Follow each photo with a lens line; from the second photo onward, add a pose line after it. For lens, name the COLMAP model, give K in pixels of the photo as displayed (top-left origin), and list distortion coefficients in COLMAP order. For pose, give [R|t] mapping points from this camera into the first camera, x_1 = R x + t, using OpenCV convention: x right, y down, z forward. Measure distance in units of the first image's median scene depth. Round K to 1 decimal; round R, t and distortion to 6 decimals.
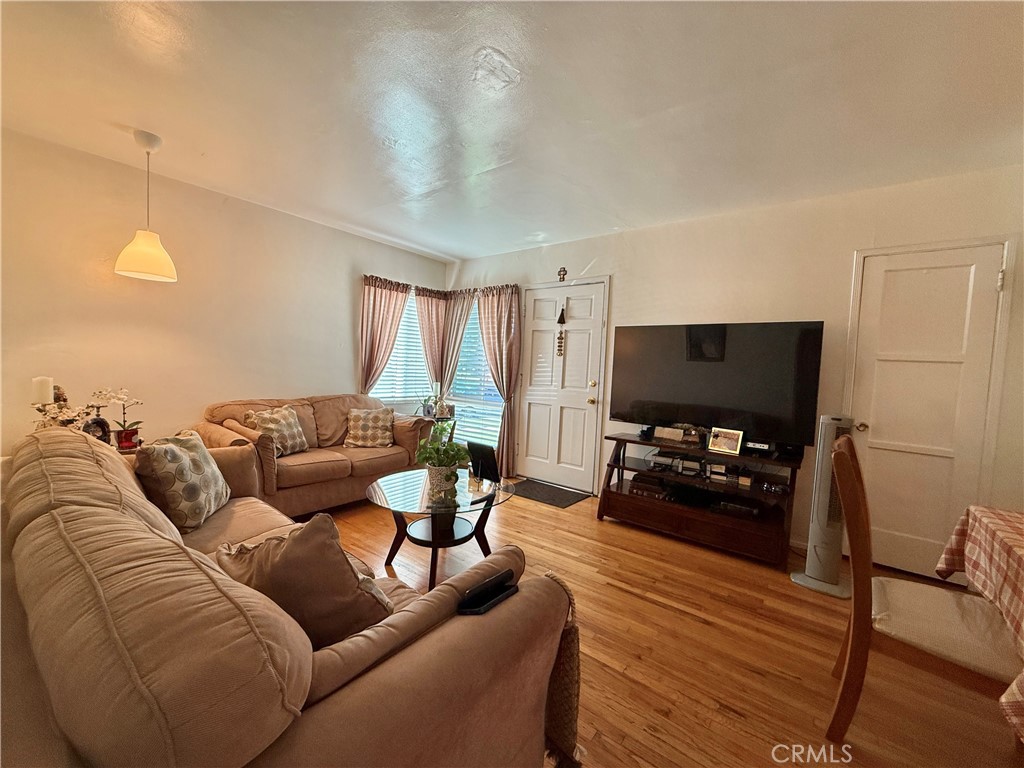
lens RADIAL K [[407.1, 0, 512.0], [0, 407.1, 384.0], [0, 0, 1]] dist [-0.001500, -0.000118]
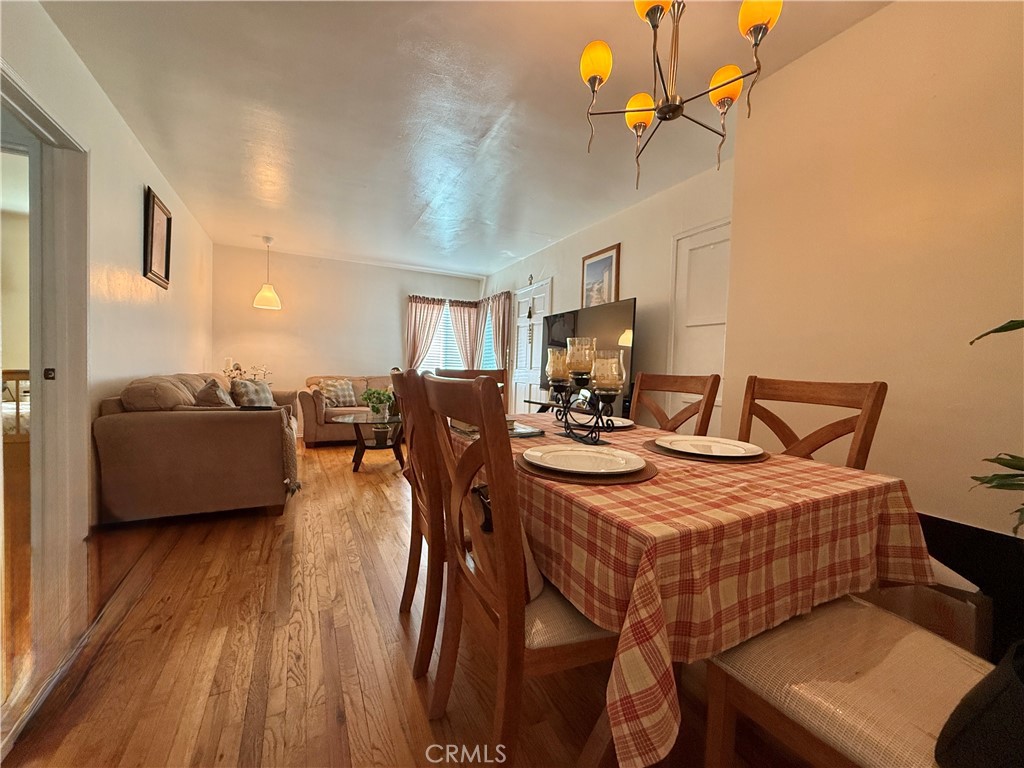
lens RADIAL K [[407.1, 0, 512.0], [0, 407.1, 384.0], [0, 0, 1]] dist [-0.001500, -0.000118]
pose [[0.906250, -0.004259, -0.422720, 0.607430], [-0.008171, 0.999586, -0.027588, 0.092171], [0.422663, 0.028455, 0.905840, -0.170782]]
